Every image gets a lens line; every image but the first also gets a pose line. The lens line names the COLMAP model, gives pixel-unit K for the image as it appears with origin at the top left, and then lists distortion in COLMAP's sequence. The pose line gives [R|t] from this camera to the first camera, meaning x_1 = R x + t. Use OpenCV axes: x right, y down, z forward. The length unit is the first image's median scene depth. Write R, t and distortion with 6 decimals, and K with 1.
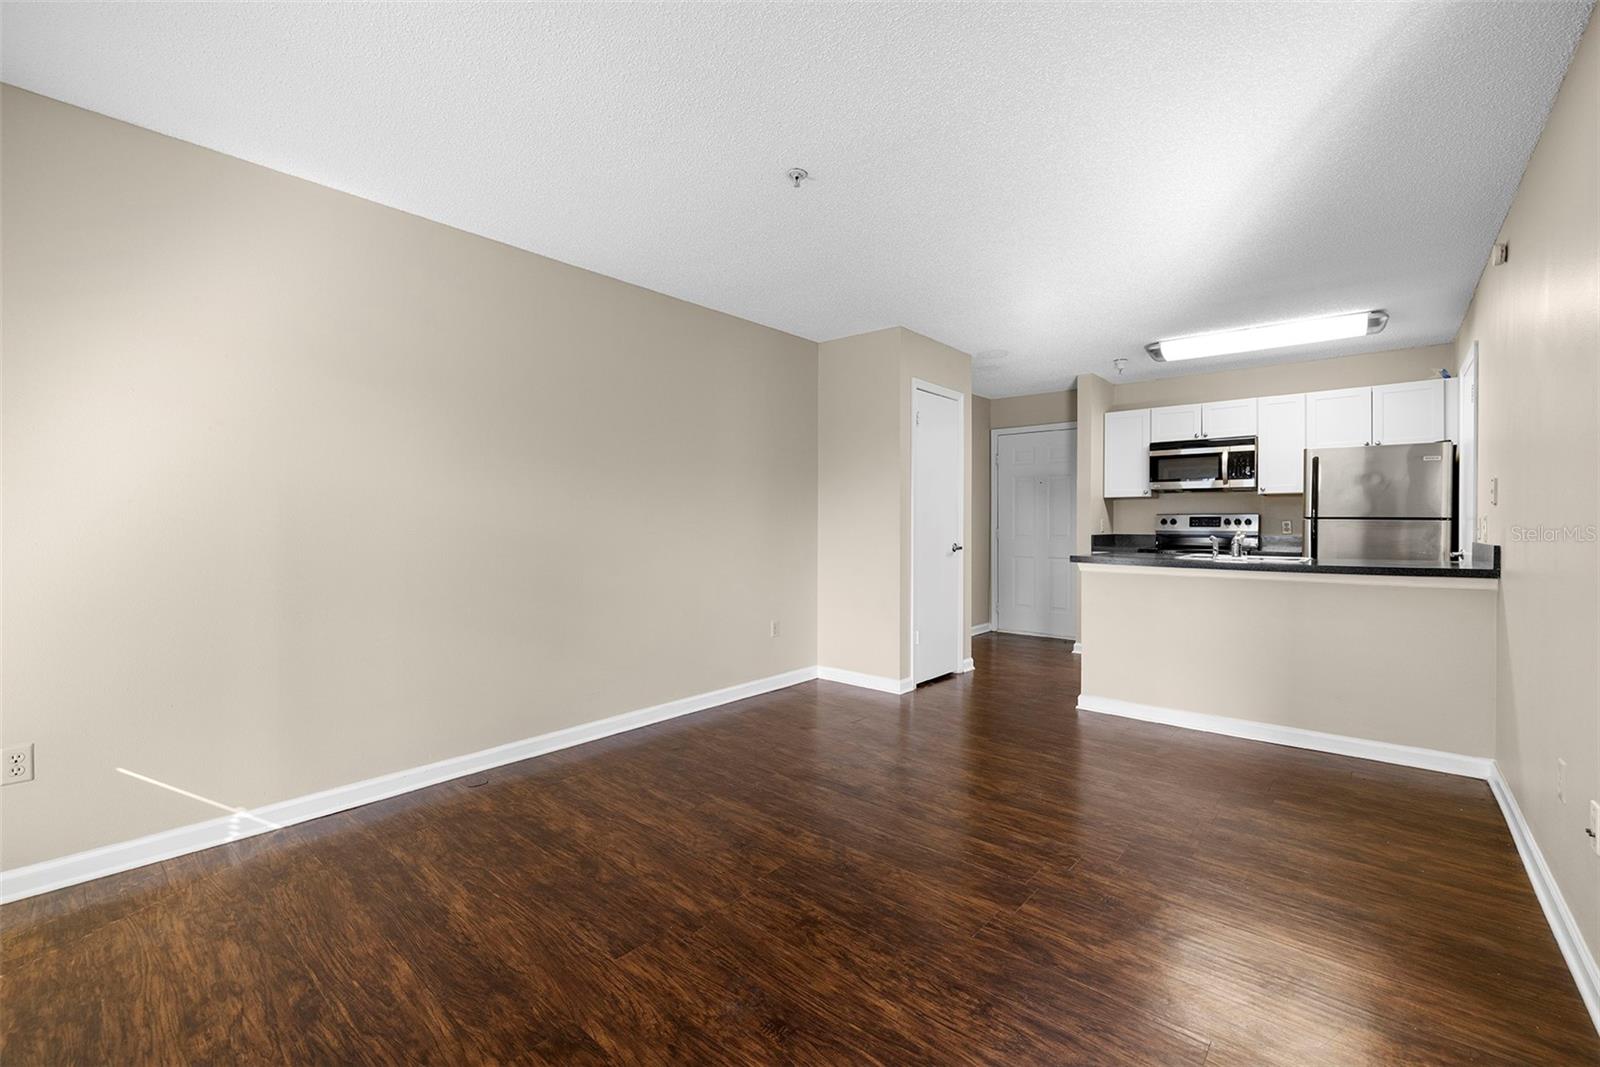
lens RADIAL K [[675.7, 0, 797.6], [0, 675.7, 525.6], [0, 0, 1]] dist [0.000373, -0.000051]
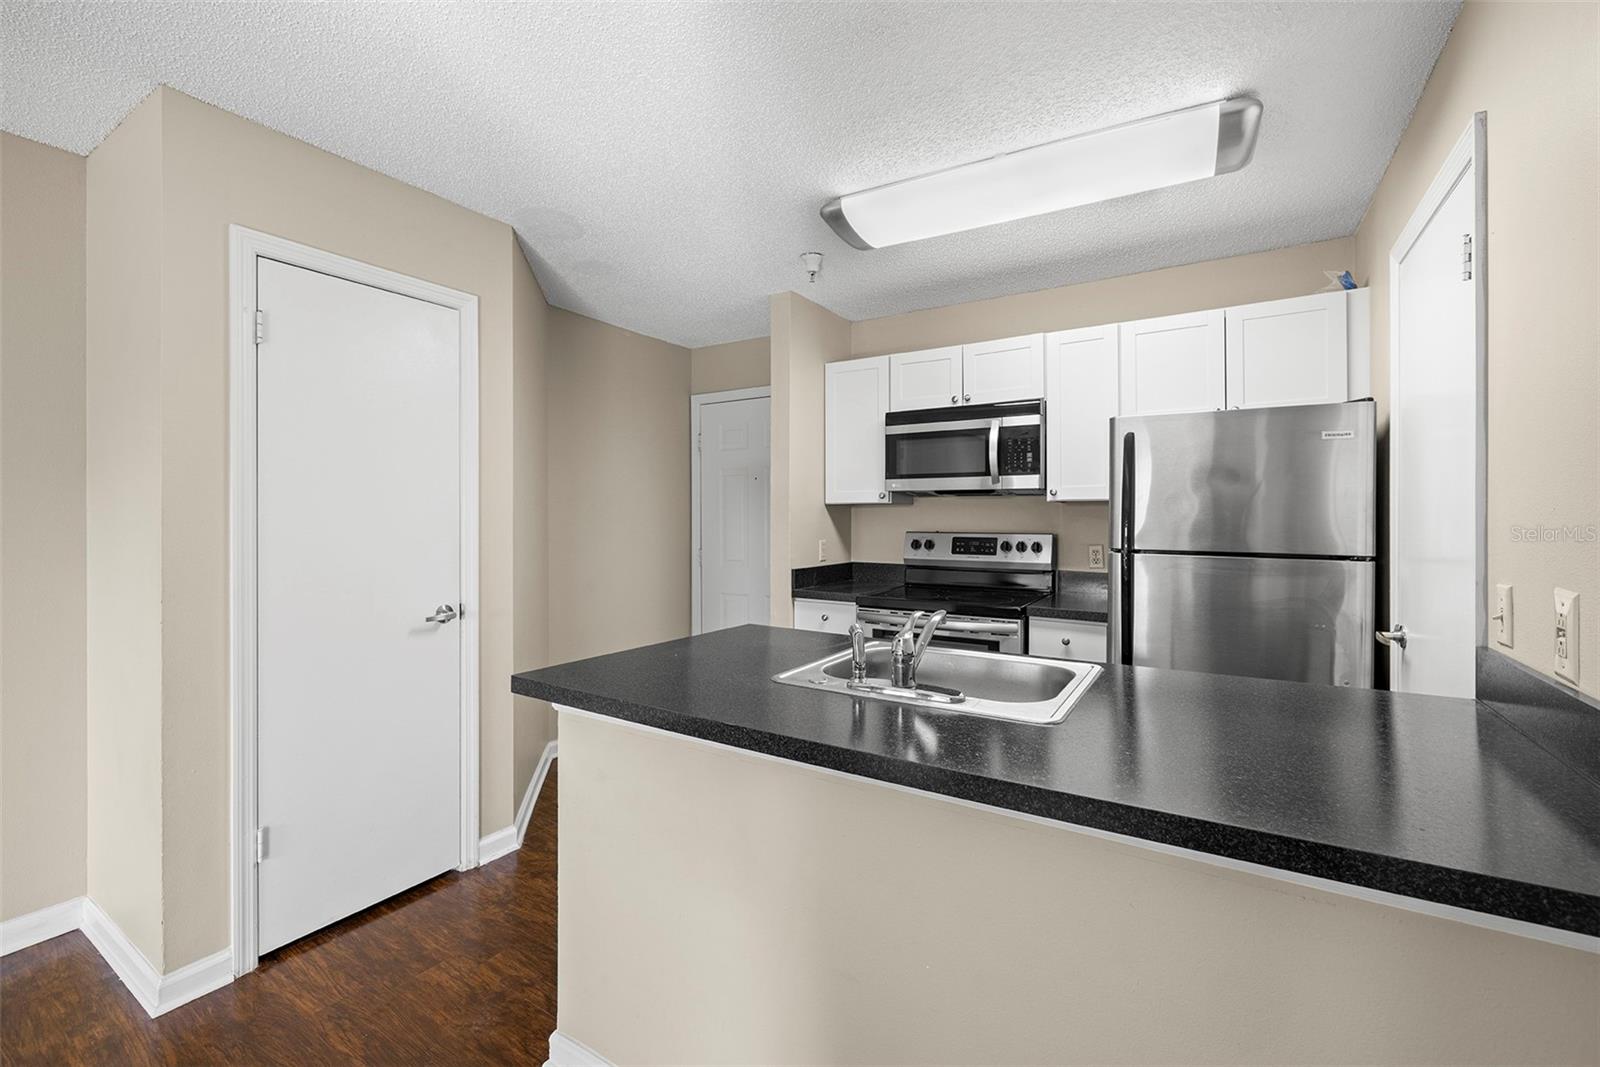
lens RADIAL K [[675.7, 0, 796.5], [0, 675.7, 513.9], [0, 0, 1]] dist [0.000373, -0.000051]
pose [[0.989547, -0.001650, 0.144199, 0.426622], [0.002619, 0.999975, -0.006527, -0.035897], [-0.144184, 0.006836, 0.989527, 0.509174]]
